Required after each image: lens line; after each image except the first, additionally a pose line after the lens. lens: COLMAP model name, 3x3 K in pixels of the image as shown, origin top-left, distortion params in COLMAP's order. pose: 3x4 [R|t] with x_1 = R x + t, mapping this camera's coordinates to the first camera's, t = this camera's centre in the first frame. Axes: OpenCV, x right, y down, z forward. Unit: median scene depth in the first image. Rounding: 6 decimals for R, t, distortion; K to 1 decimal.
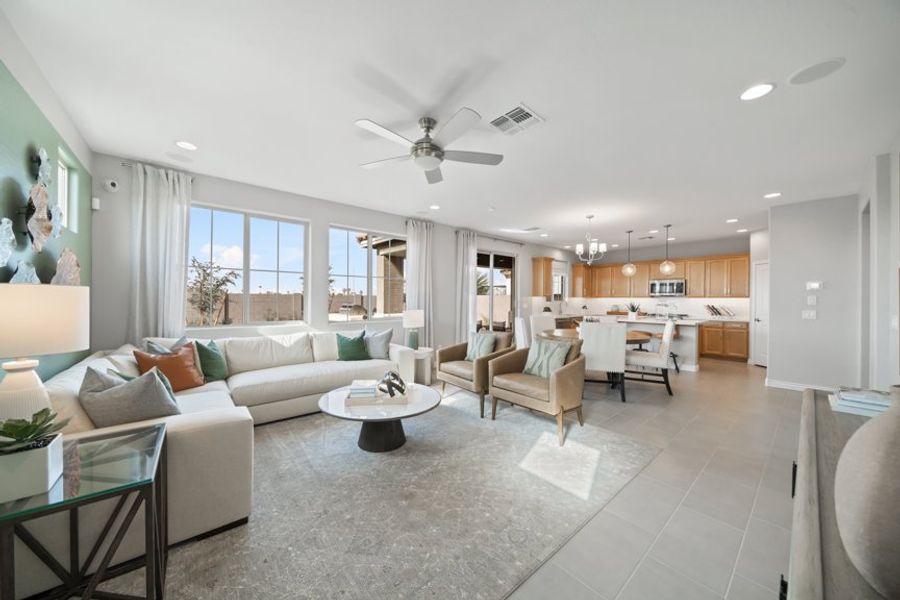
lens RADIAL K [[308.5, 0, 432.2], [0, 308.5, 301.3], [0, 0, 1]] dist [-0.000139, 0.000031]
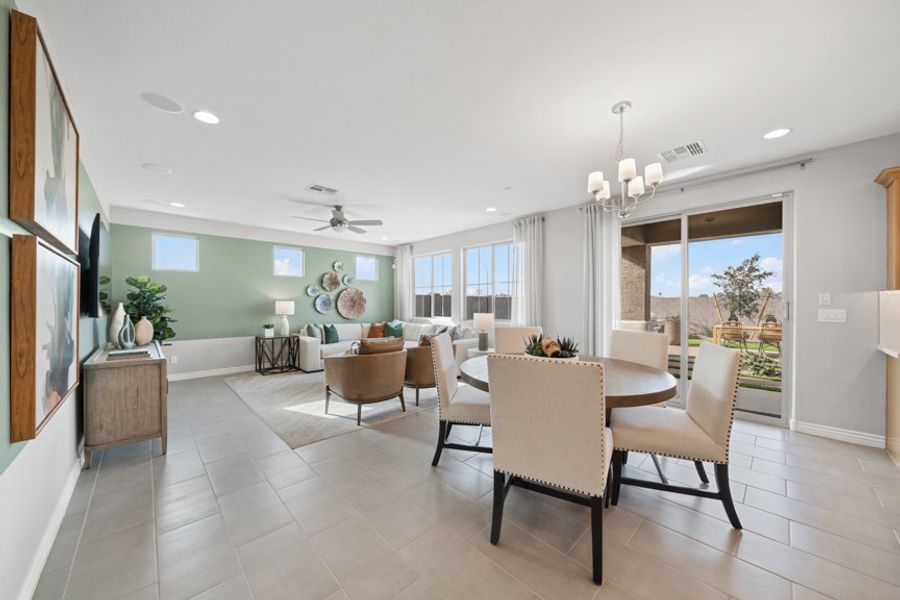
lens RADIAL K [[316.3, 0, 446.3], [0, 316.3, 304.3], [0, 0, 1]] dist [-0.001448, 0.000055]
pose [[0.089401, -0.002063, -0.995994, 1.092667], [-0.001289, 0.999997, -0.002187, 0.002353], [0.995995, 0.001479, 0.089398, 0.837146]]
